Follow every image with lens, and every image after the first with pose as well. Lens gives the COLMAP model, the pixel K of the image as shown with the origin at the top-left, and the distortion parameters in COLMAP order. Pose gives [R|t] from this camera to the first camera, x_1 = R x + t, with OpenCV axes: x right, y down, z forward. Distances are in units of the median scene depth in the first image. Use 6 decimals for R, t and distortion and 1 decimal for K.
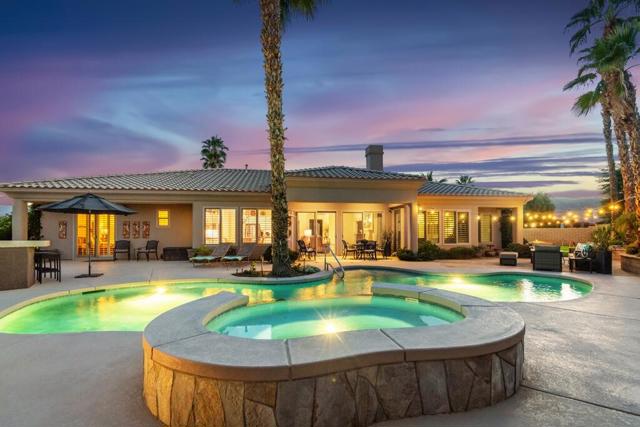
lens RADIAL K [[304.9, 0, 319.5], [0, 304.9, 234.2], [0, 0, 1]] dist [-0.000029, -0.000184]
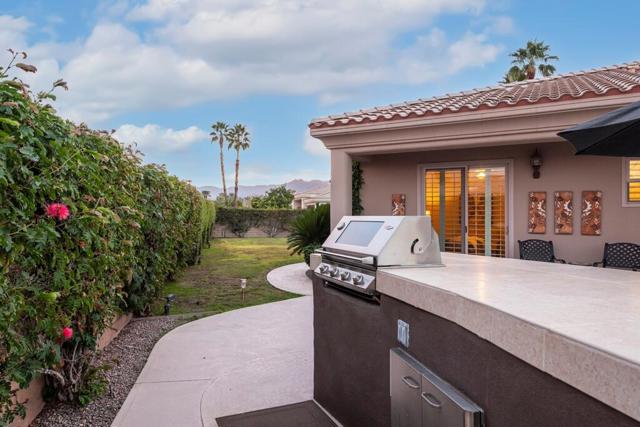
lens RADIAL K [[372.2, 0, 309.4], [0, 372.2, 212.9], [0, 0, 1]] dist [0.000697, 0.000032]
pose [[0.814879, -0.003414, -0.579621, -0.594487], [0.006031, 0.999978, 0.002588, -0.017831], [0.579600, -0.005605, 0.814882, 0.431309]]
